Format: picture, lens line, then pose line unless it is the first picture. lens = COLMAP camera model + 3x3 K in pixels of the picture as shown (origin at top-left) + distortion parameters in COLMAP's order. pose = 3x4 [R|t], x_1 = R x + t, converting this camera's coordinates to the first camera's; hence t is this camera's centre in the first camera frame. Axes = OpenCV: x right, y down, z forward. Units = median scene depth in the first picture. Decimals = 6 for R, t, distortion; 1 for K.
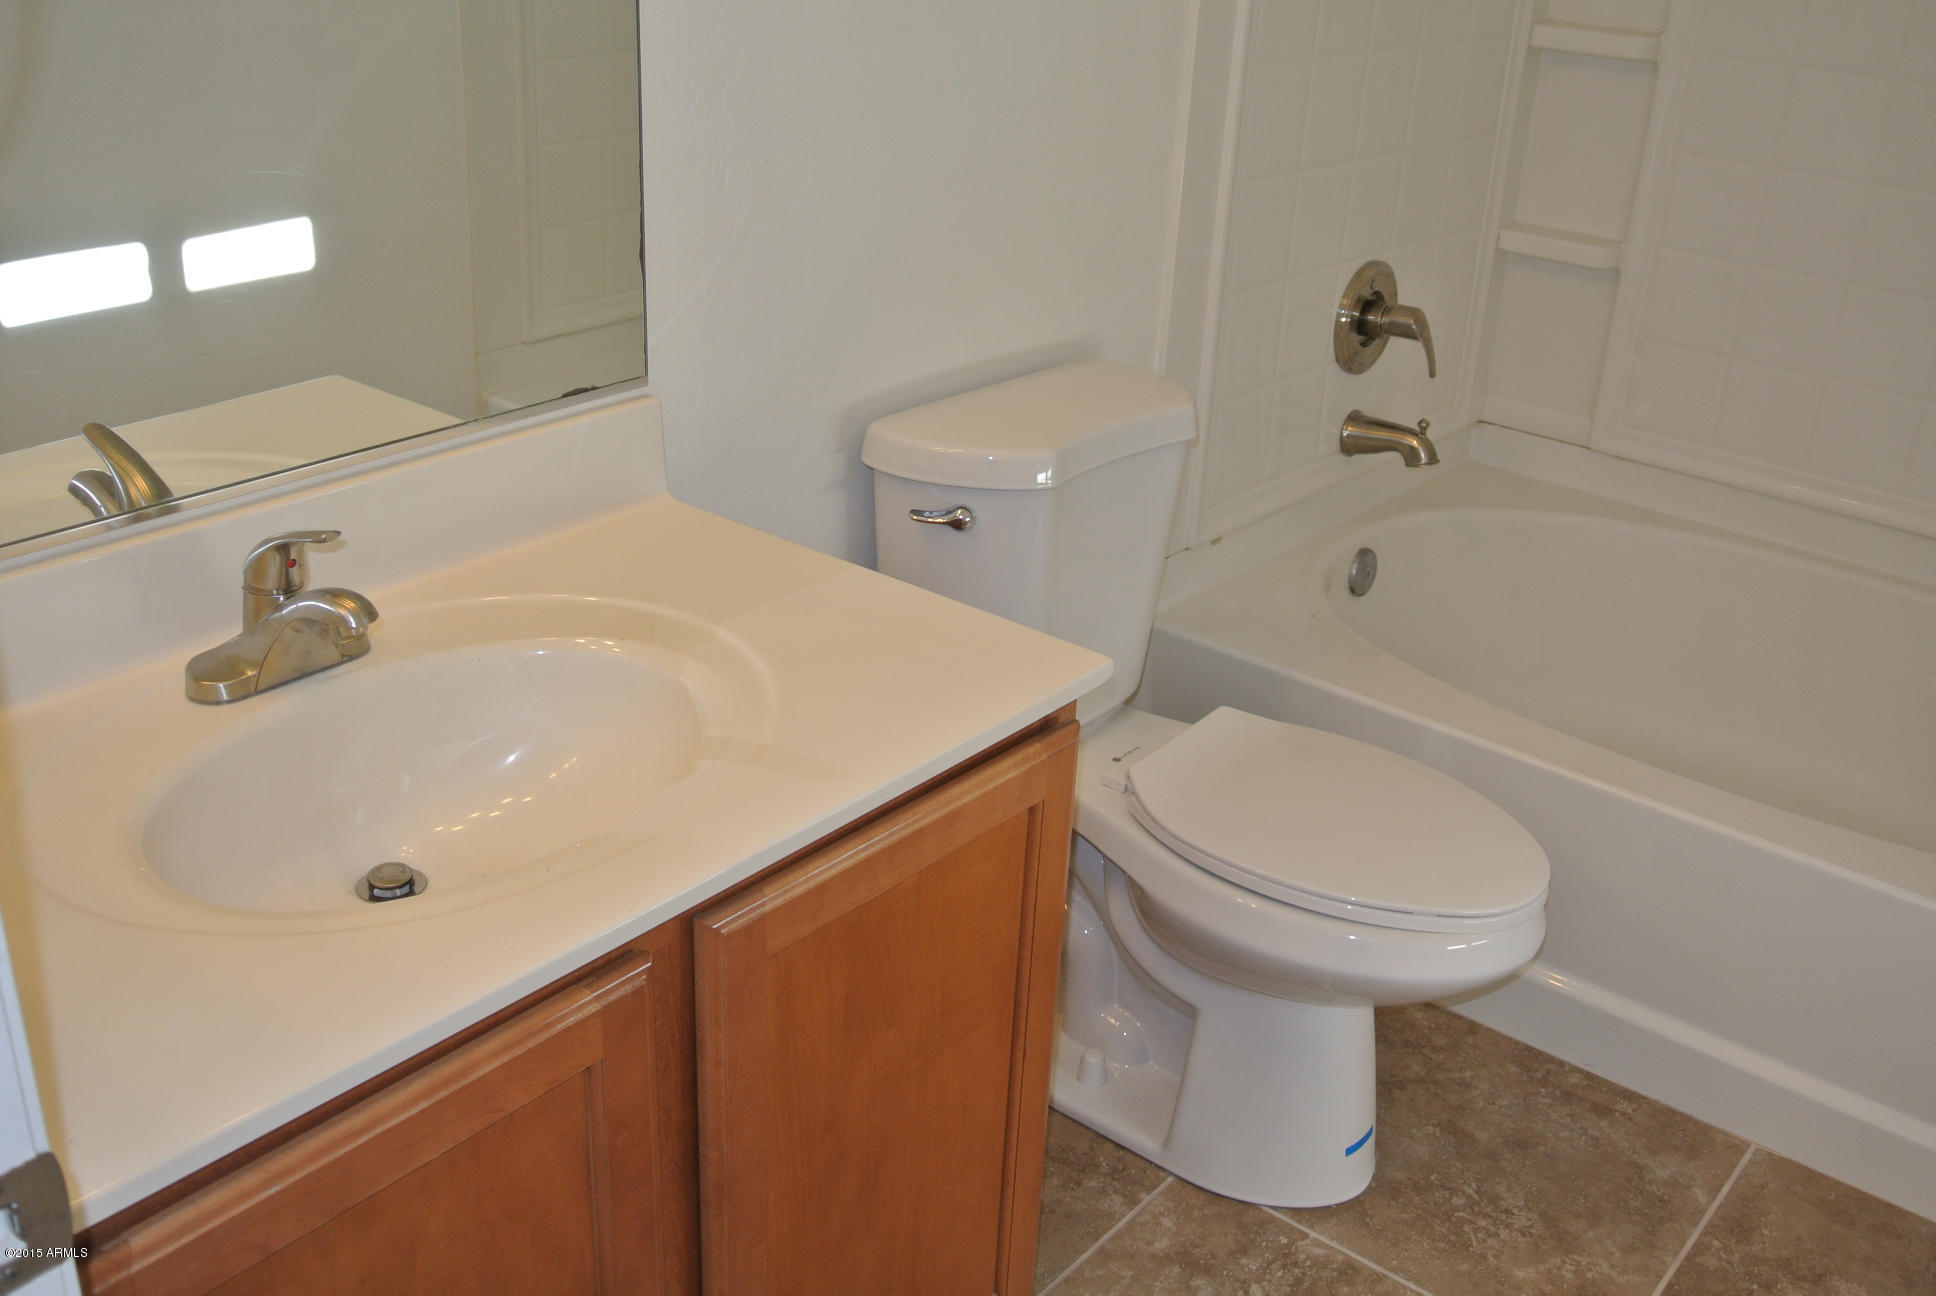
lens RADIAL K [[1871.7, 0, 967.9], [0, 1871.7, 639.3], [0, 0, 1]] dist [-0.065683, 0.020887]
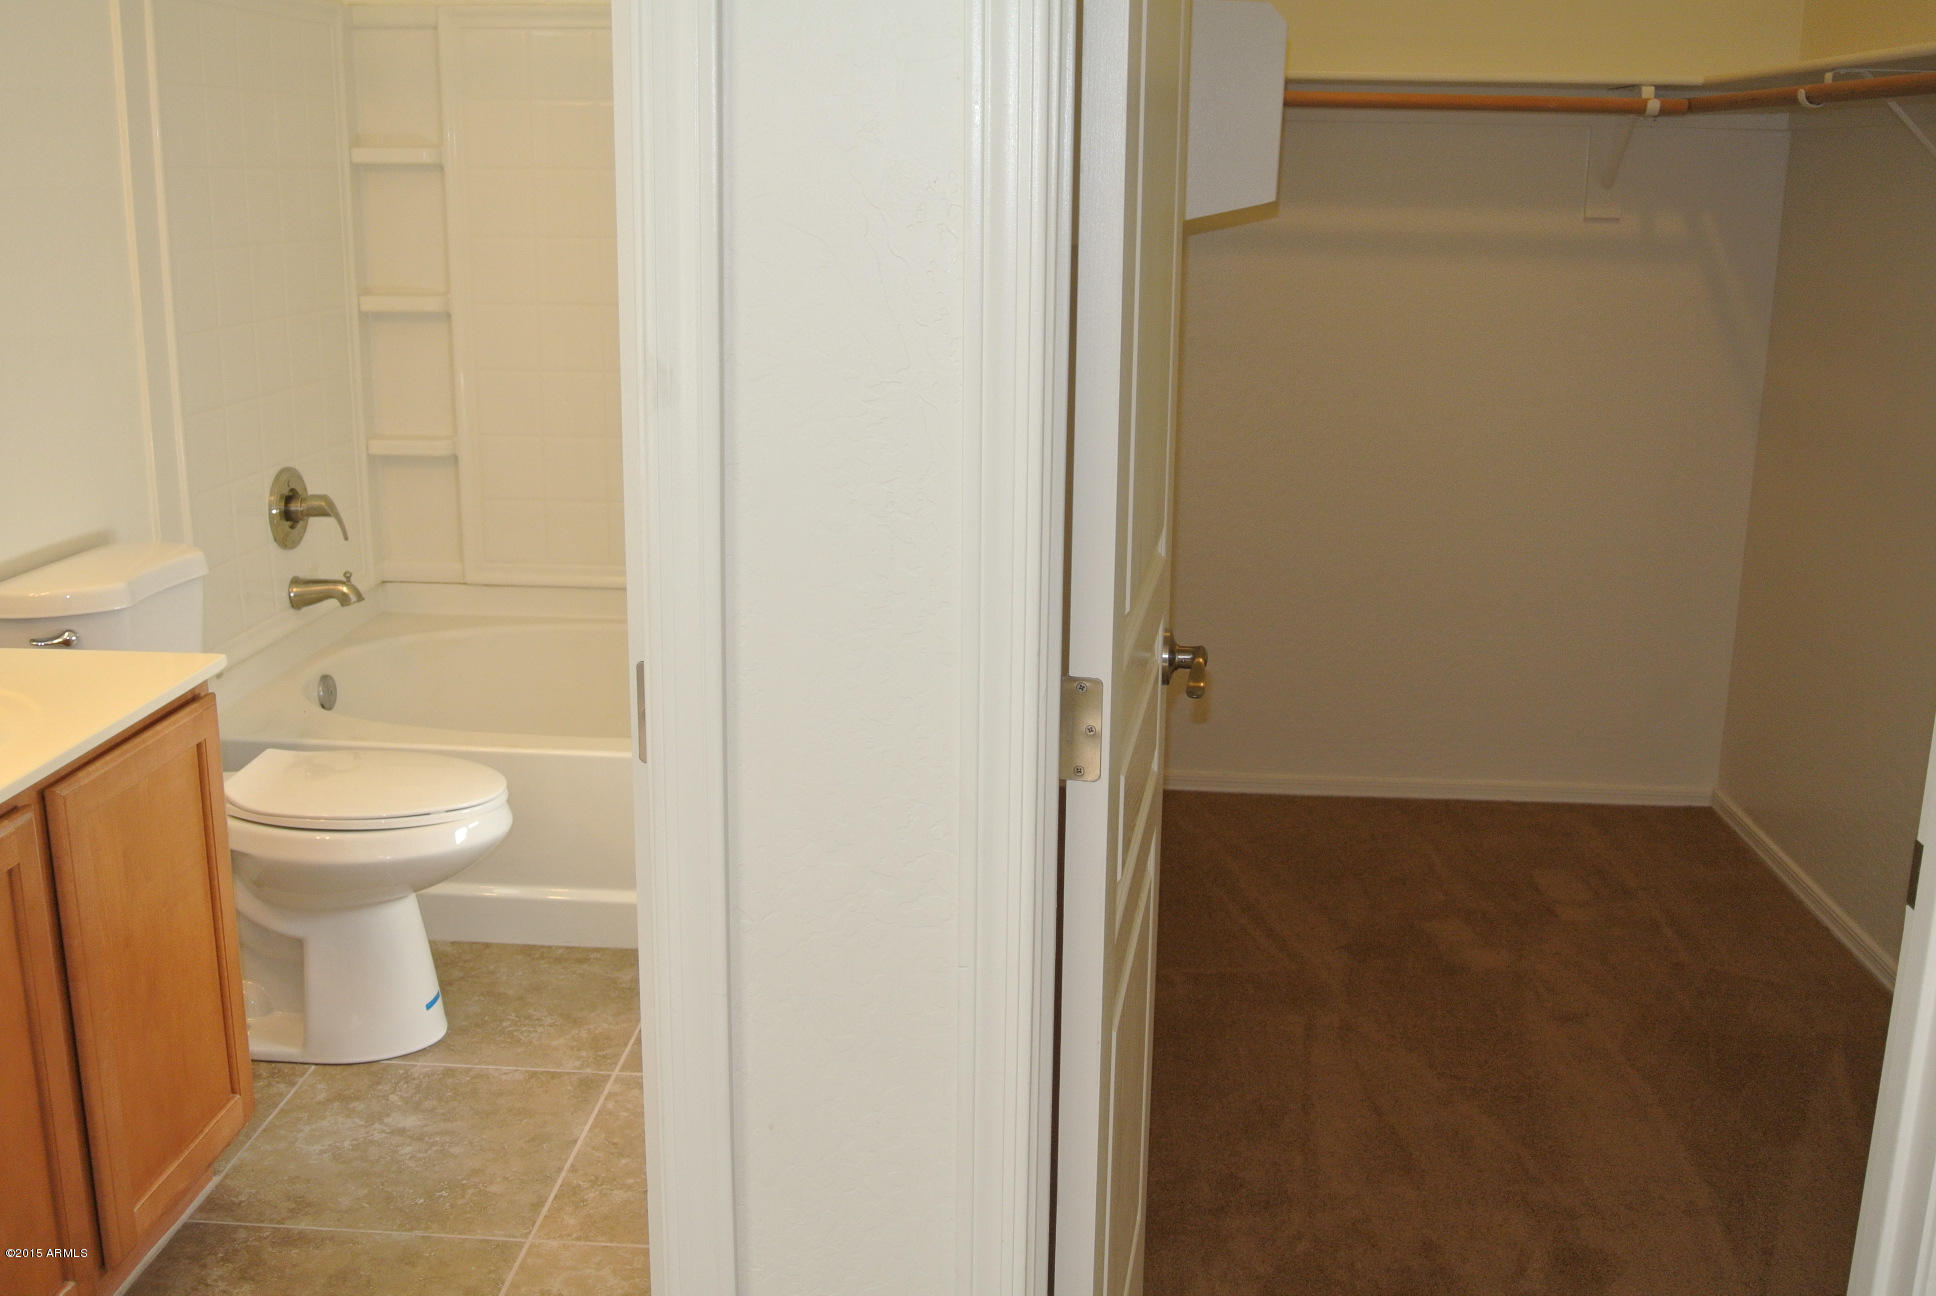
lens RADIAL K [[1871.7, 0, 967.9], [0, 1871.7, 639.3], [0, 0, 1]] dist [-0.065683, 0.020887]
pose [[0.811916, -0.181206, 0.554938, -0.199202], [0.265364, 0.961277, -0.074359, 0.196458], [-0.519975, 0.207633, 0.828562, -0.482784]]
